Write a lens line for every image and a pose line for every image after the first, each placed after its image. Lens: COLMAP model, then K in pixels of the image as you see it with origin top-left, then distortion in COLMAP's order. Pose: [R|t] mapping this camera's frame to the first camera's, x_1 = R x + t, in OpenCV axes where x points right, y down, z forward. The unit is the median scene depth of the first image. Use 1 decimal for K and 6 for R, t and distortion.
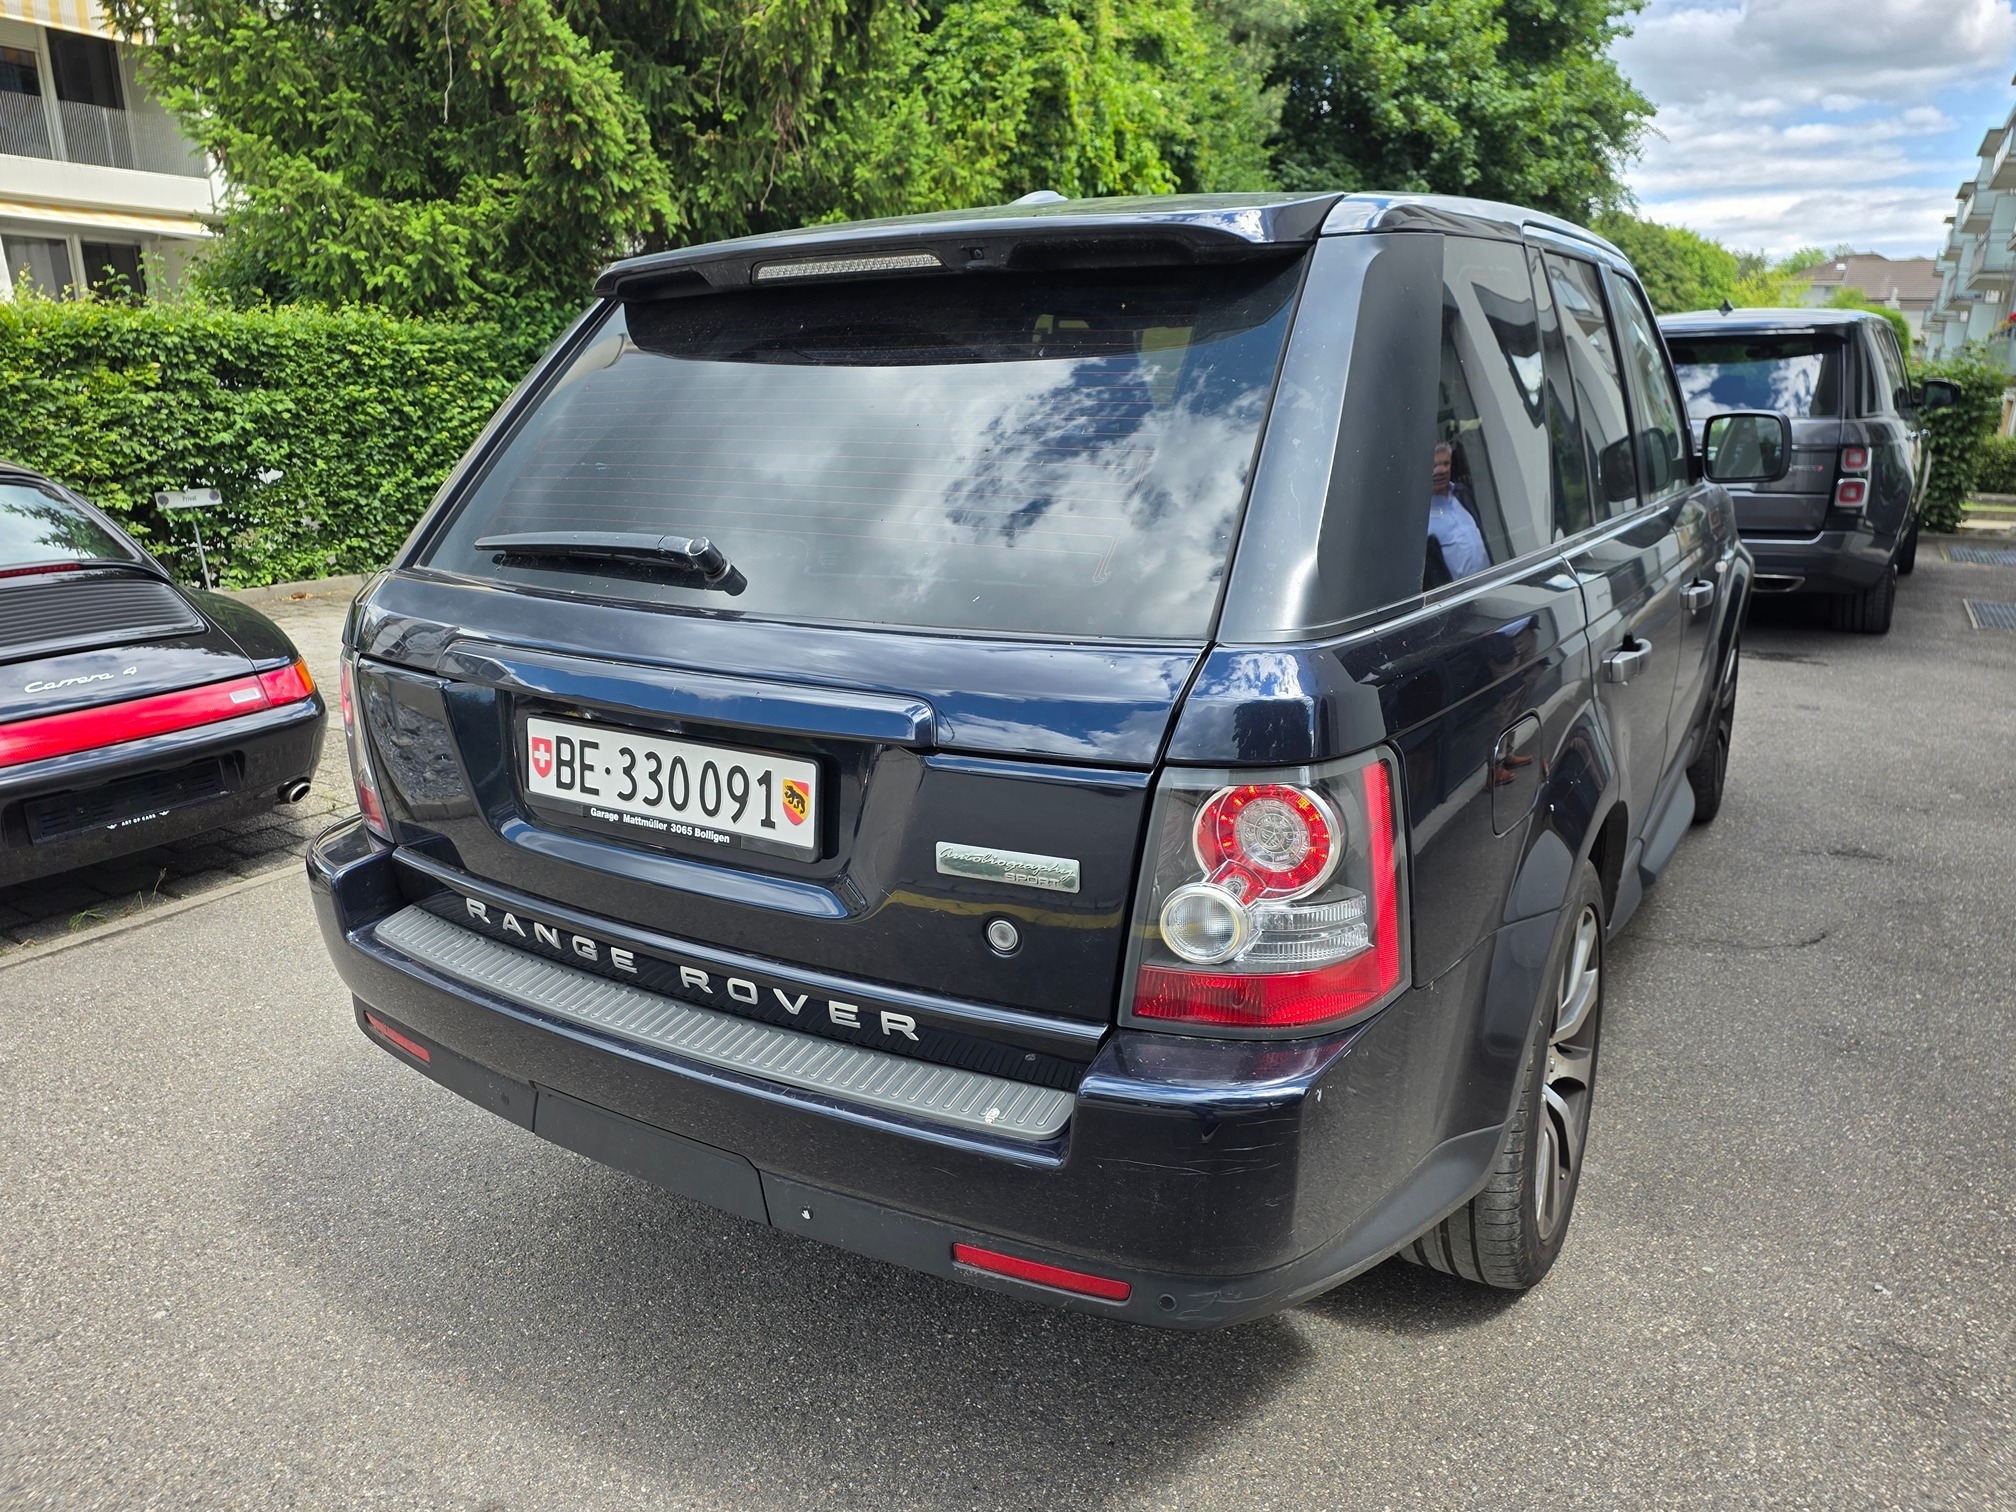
lens RADIAL K [[1324.8, 0, 1002.5], [0, 1324.8, 745.9], [0, 0, 1]] dist [0.039454, -0.015122]
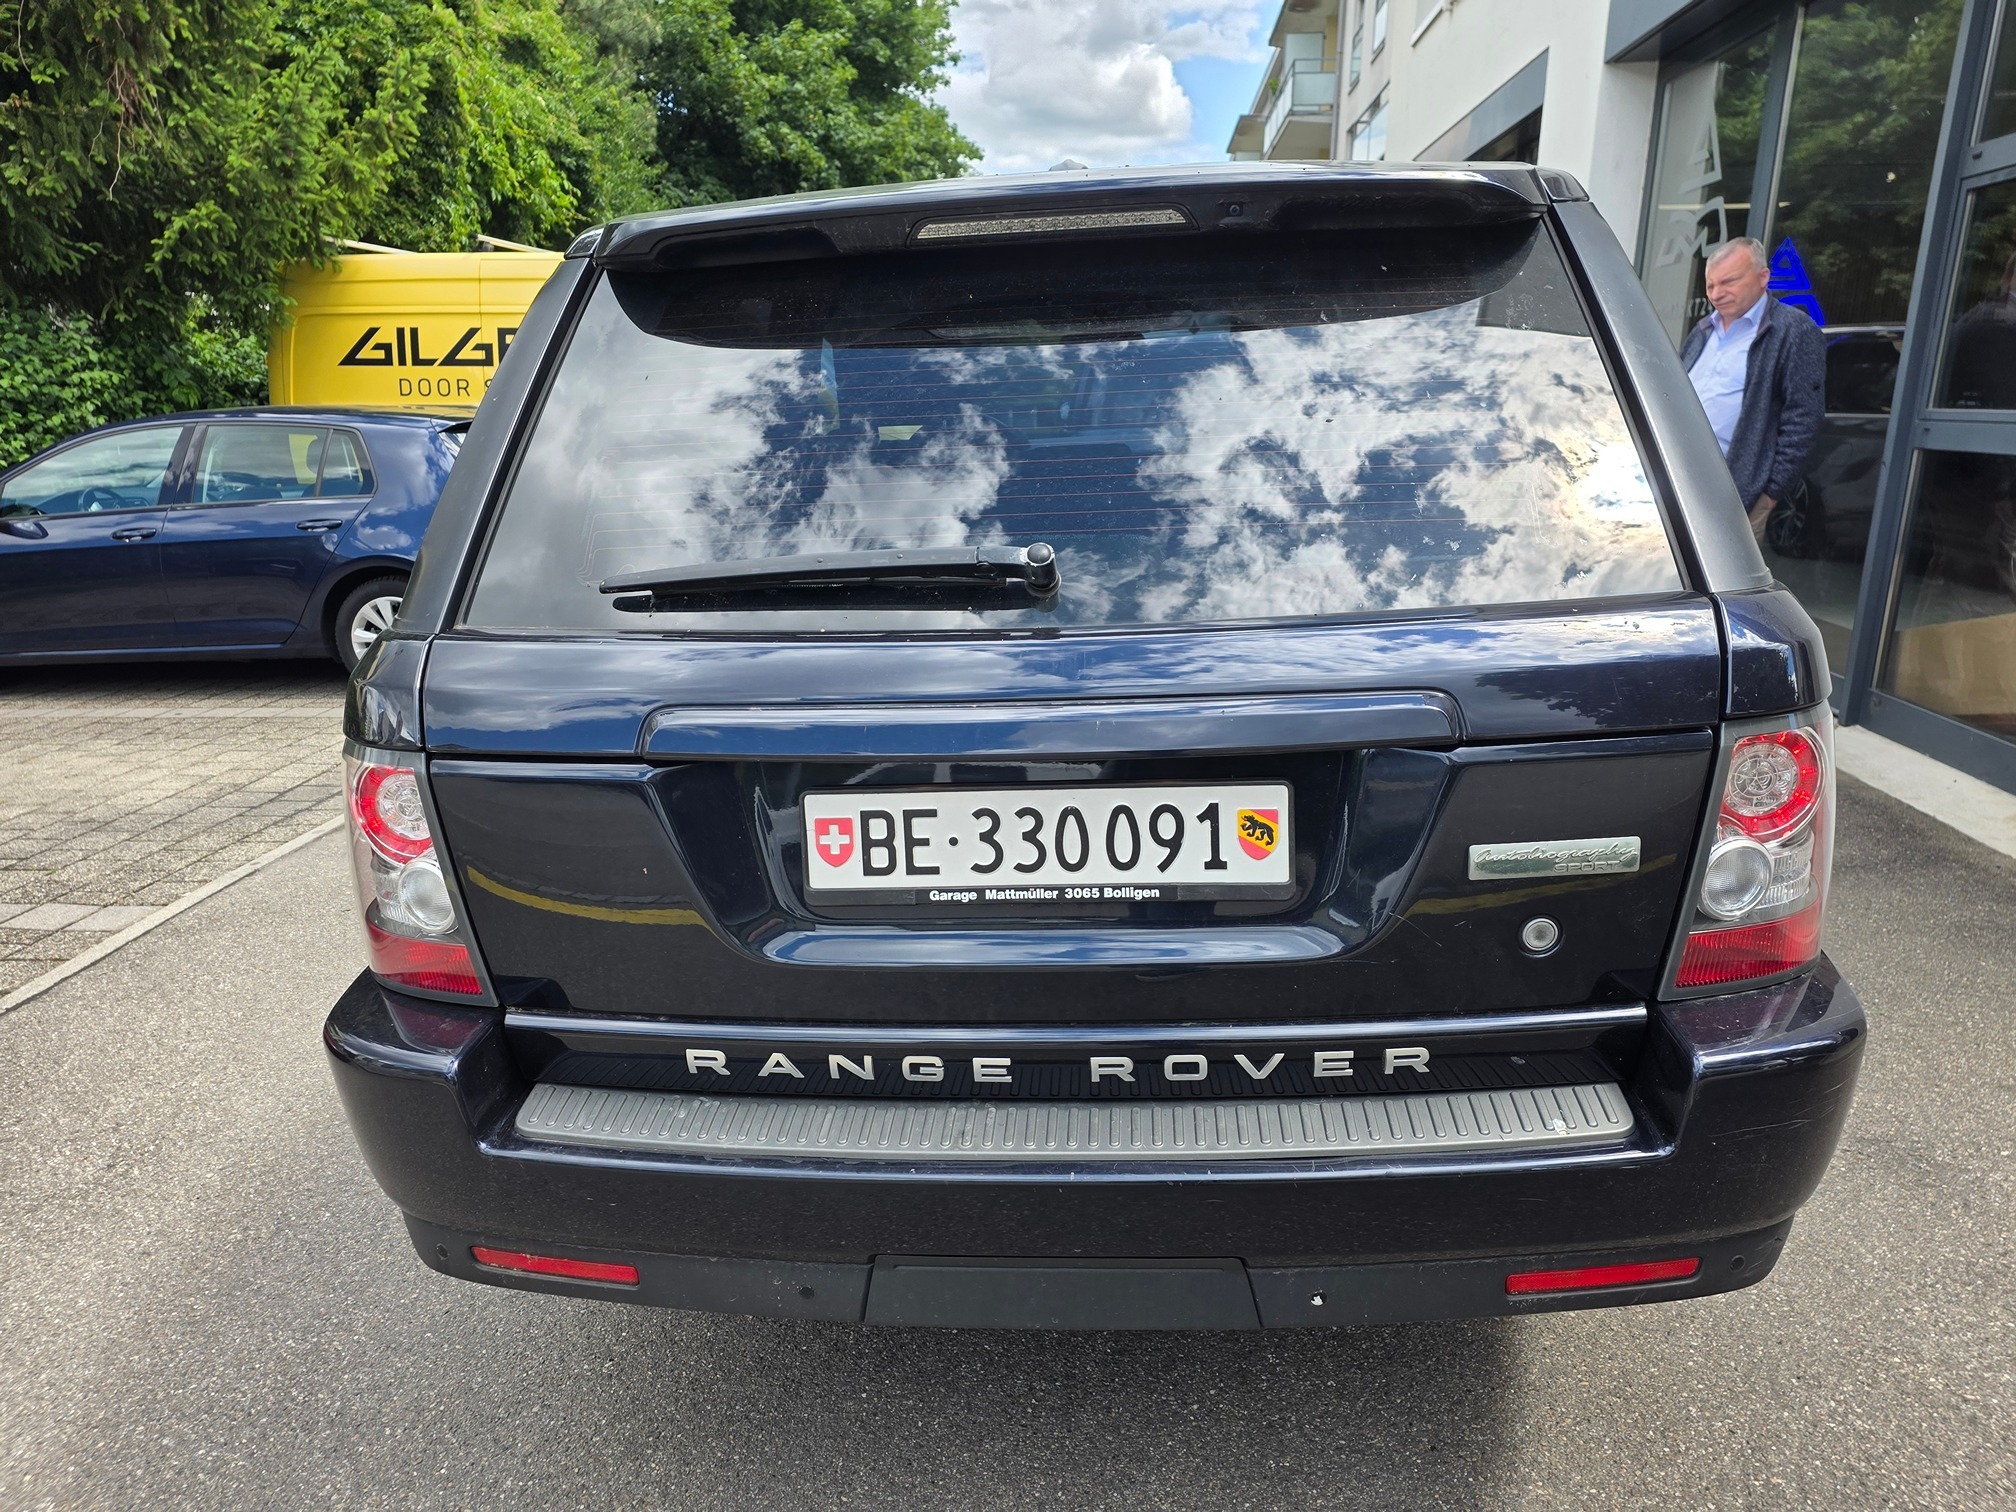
lens RADIAL K [[1324.8, 0, 1016.3], [0, 1324.8, 760.7], [0, 0, 1]] dist [0.039454, -0.015122]
pose [[0.891610, -0.140603, 0.430421, -0.535496], [0.143730, 0.989290, 0.025431, -0.039482], [-0.429387, 0.039190, 0.902270, 0.234711]]
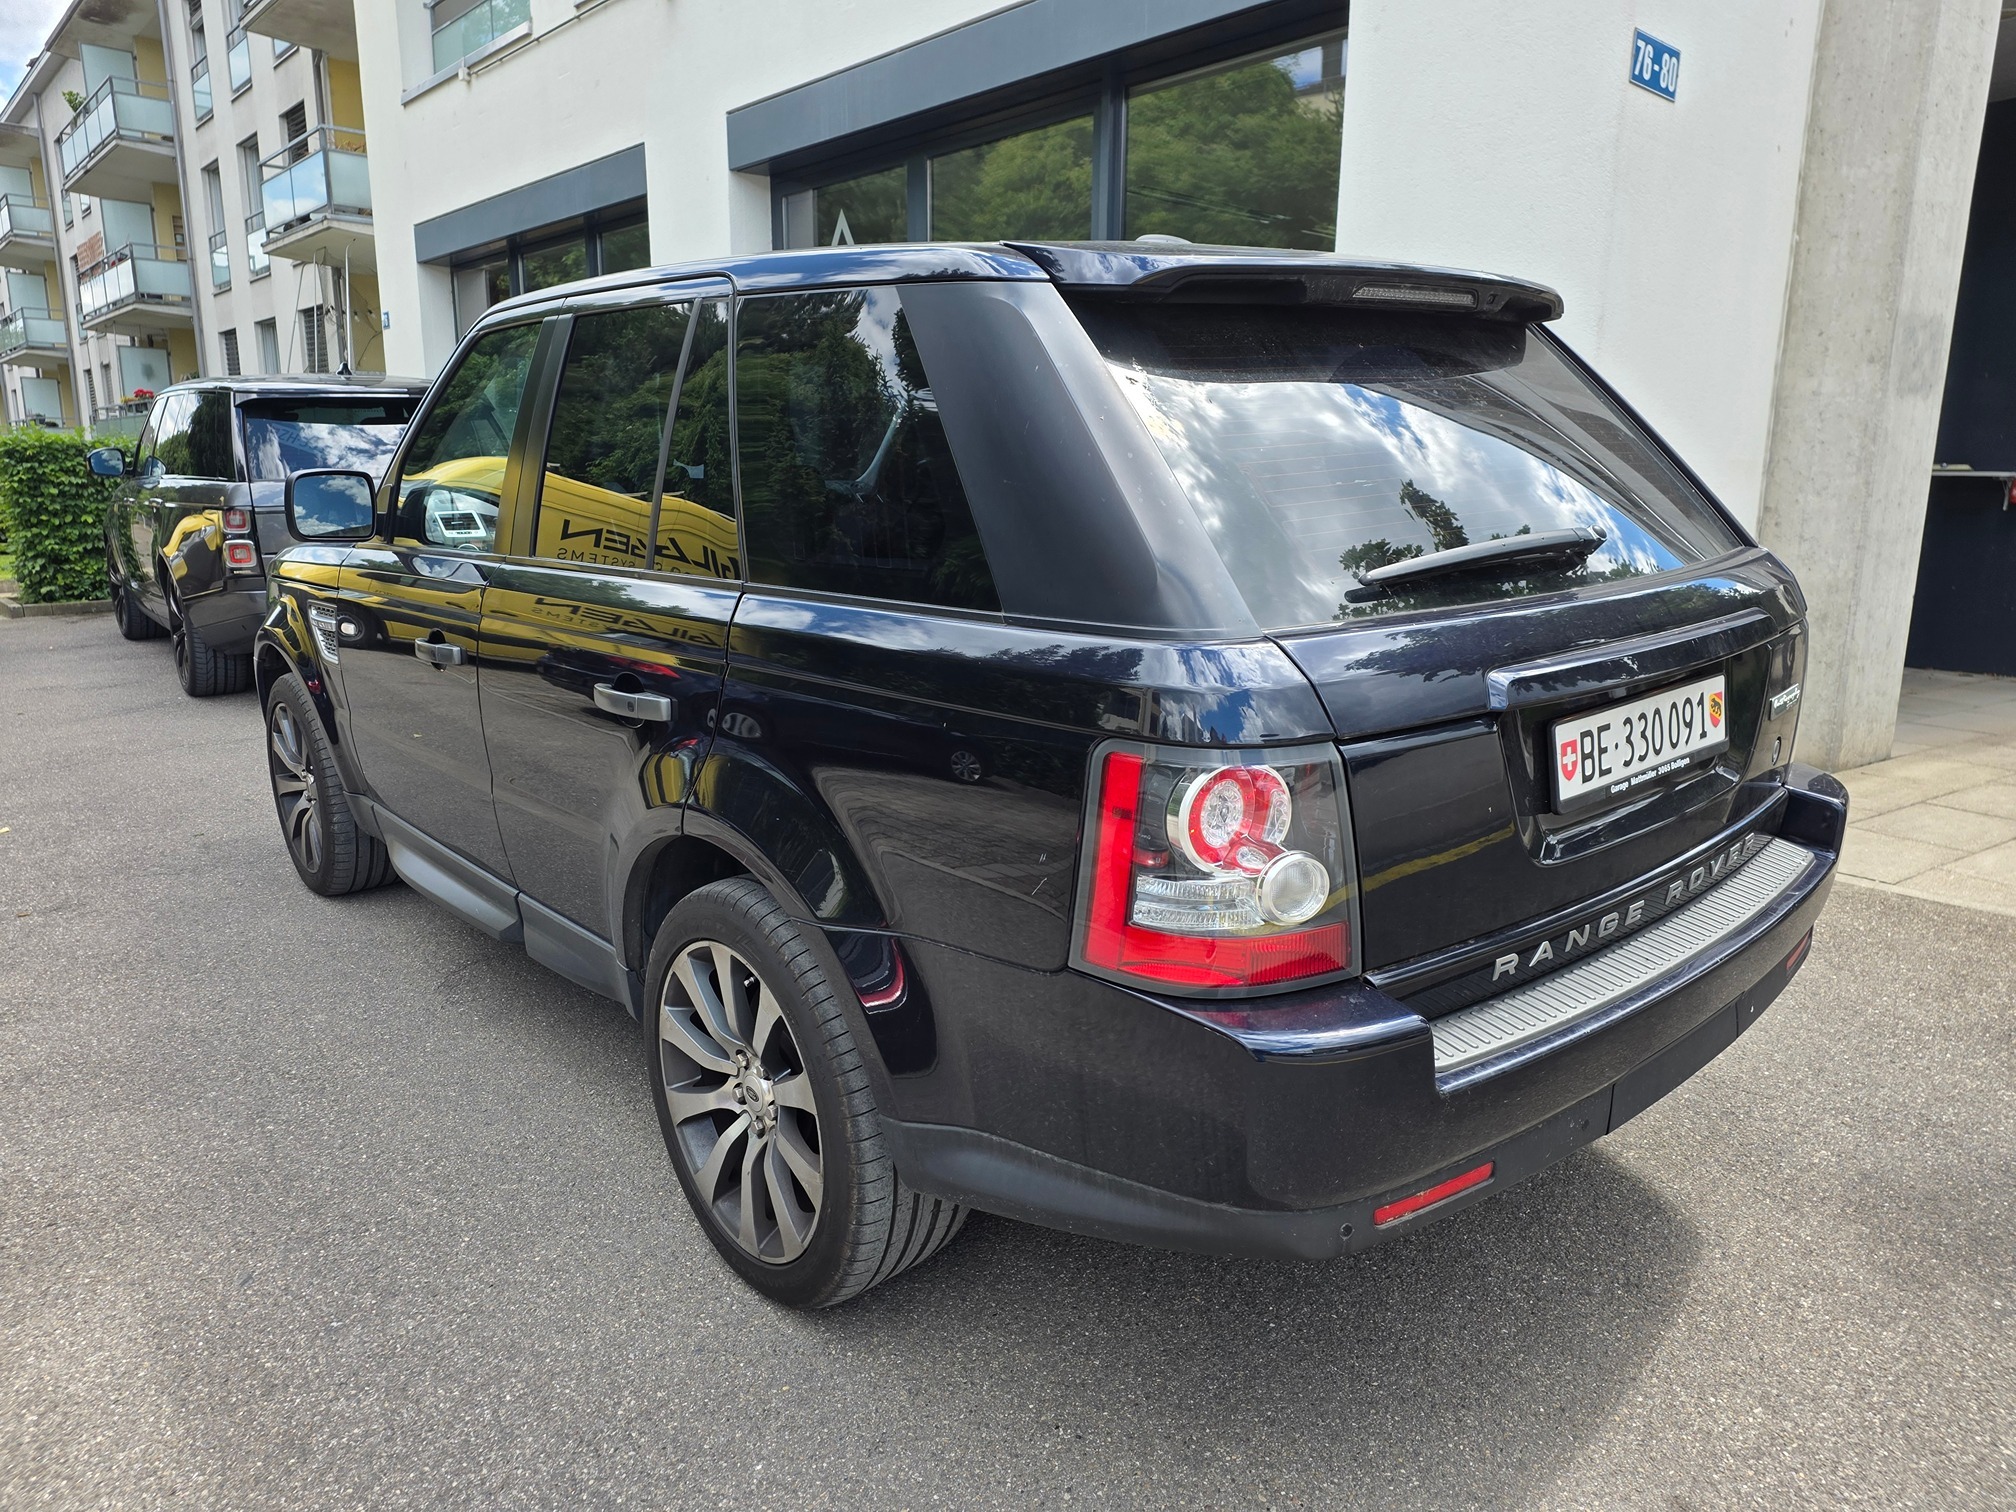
lens RADIAL K [[1324.8, 0, 1011.4], [0, 1324.8, 734.9], [0, 0, 1]] dist [0.039454, -0.015122]
pose [[0.329781, -0.208468, 0.920753, -1.293871], [0.262374, 0.957129, 0.122731, -0.223611], [-0.906865, 0.201107, 0.370340, 0.930925]]
